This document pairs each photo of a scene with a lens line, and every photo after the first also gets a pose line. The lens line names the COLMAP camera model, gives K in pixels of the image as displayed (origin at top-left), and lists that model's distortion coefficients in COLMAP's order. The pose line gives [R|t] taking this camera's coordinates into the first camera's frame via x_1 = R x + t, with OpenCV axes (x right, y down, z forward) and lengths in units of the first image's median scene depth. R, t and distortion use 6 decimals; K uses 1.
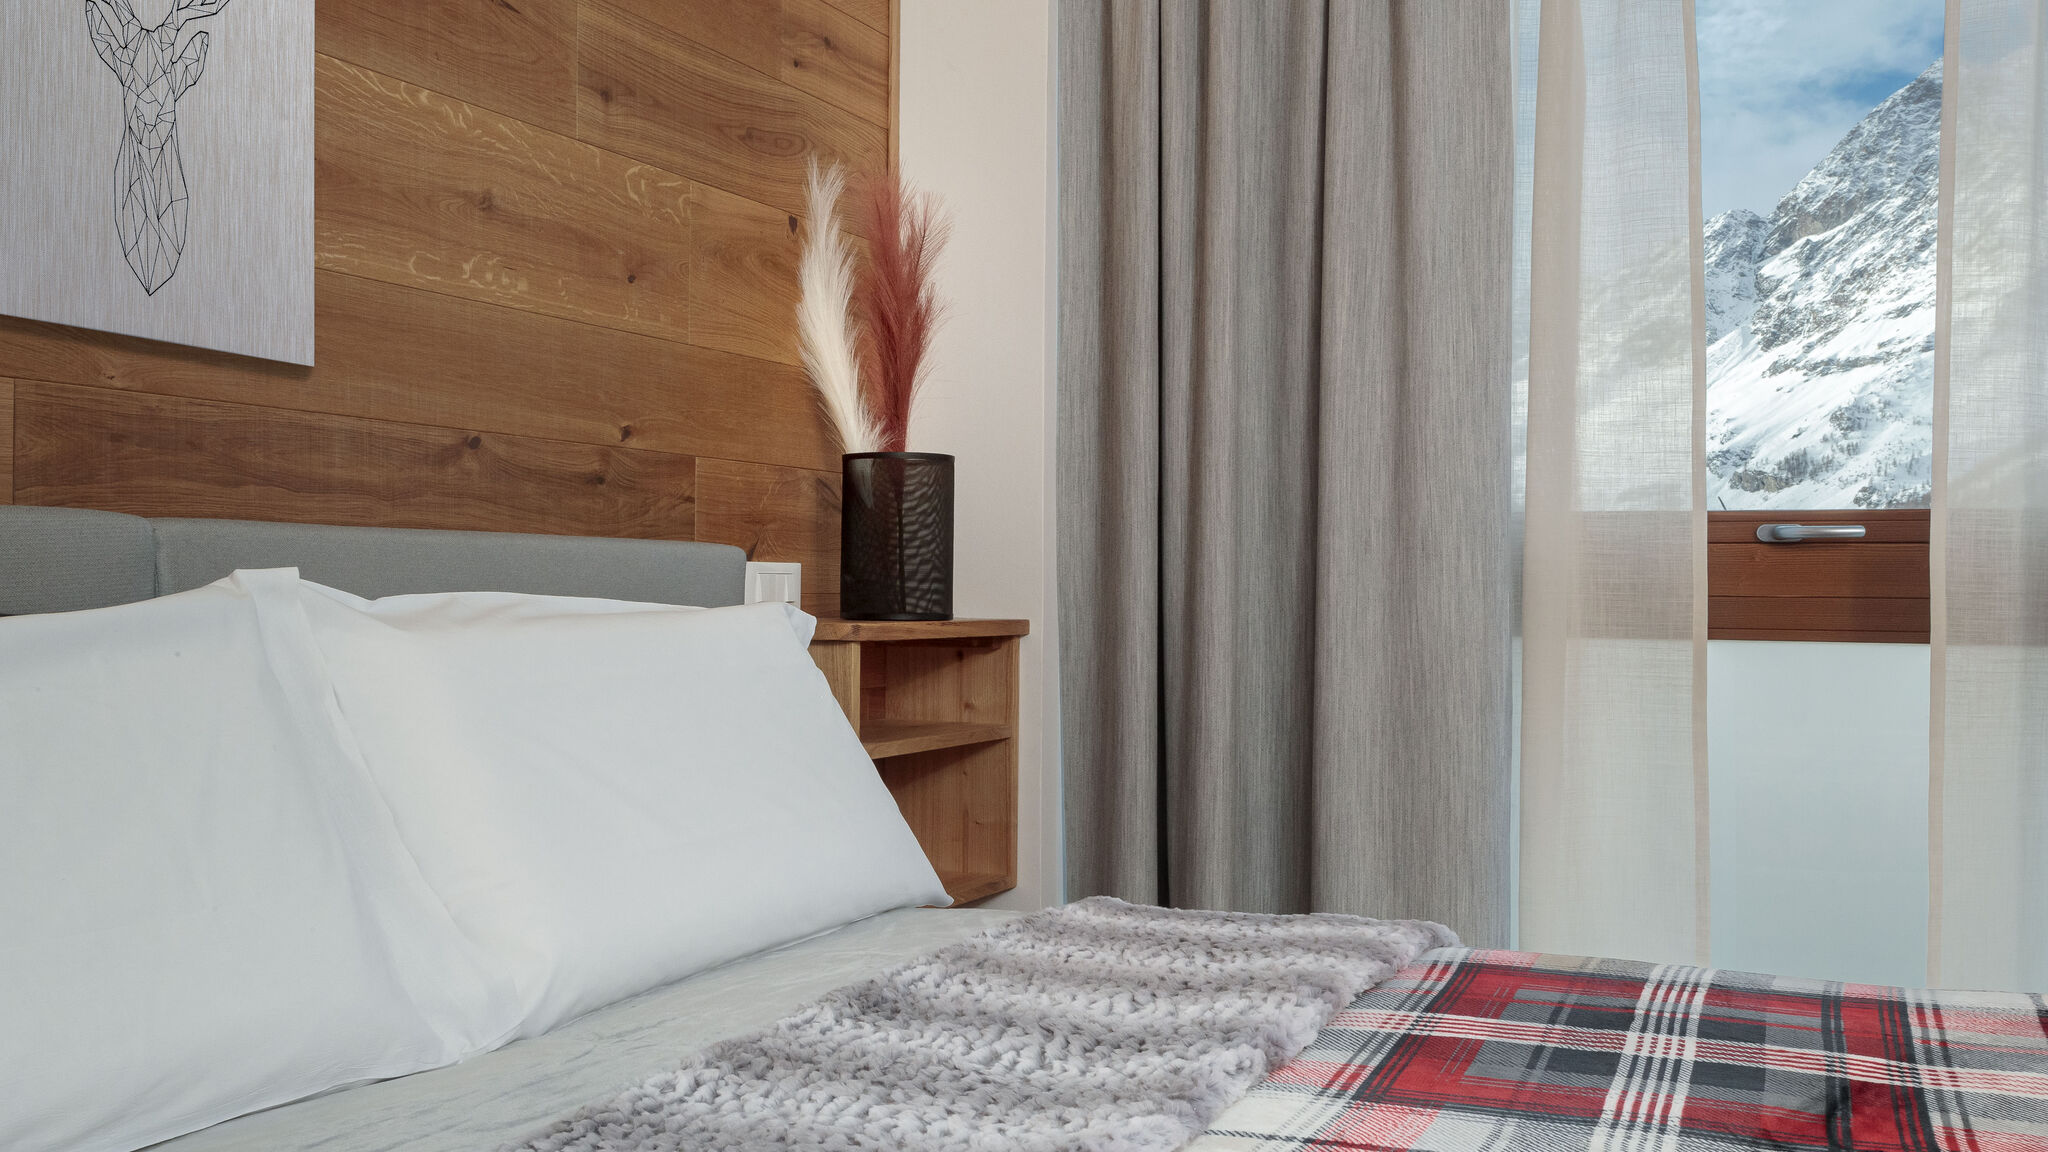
lens RADIAL K [[1953.2, 0, 1024.0], [0, 1953.2, 576.0], [0, 0, 1]] dist [0.069121, -0.002864]
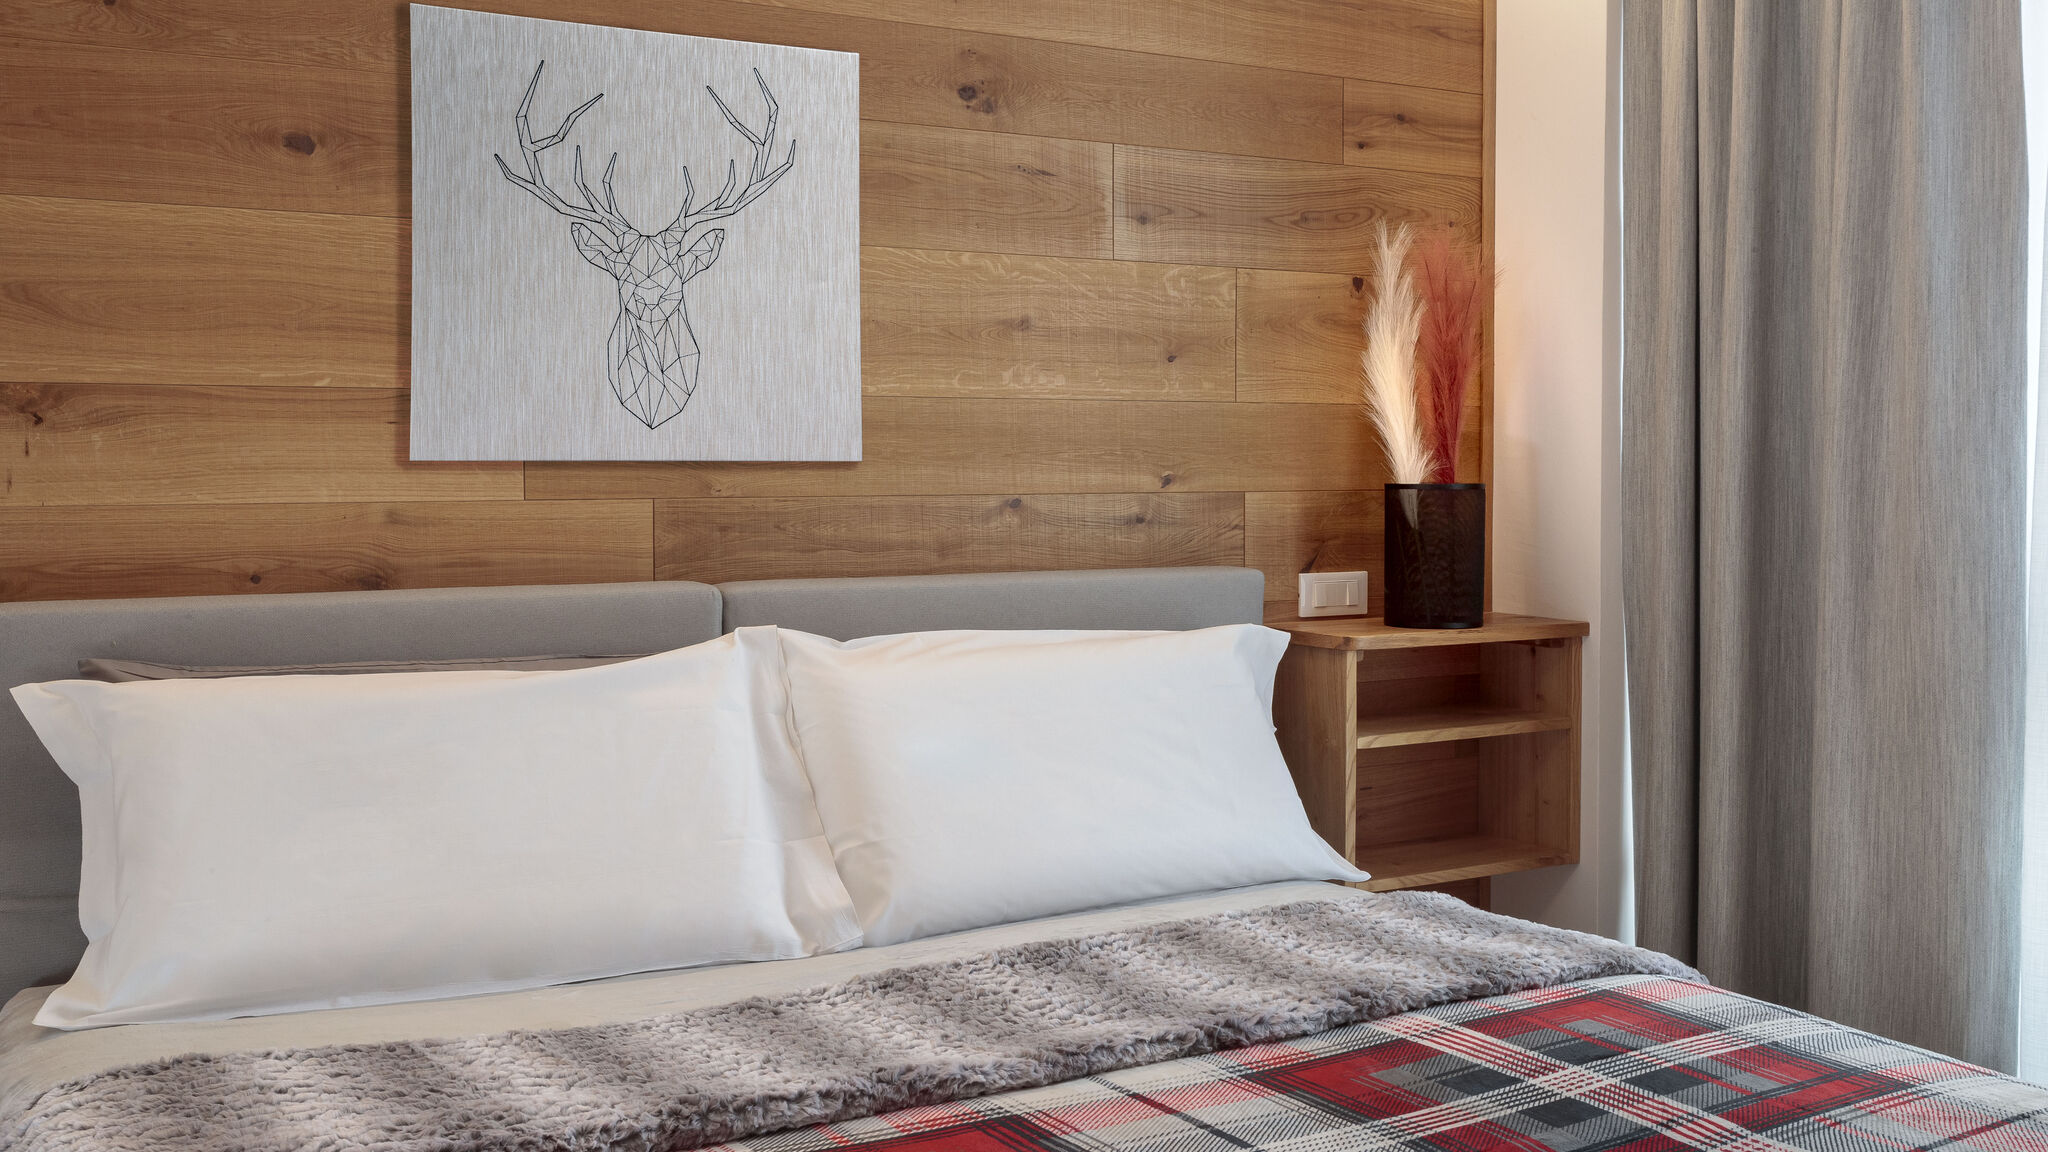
lens RADIAL K [[1940.0, 0, 1024.0], [0, 1940.0, 576.0], [0, 0, 1]] dist [0.101258, -0.009573]
pose [[0.837703, 0.024683, -0.545567, 0.377858], [0.007434, 0.998370, 0.056584, -0.076789], [0.546075, -0.051456, 0.836155, -0.101221]]
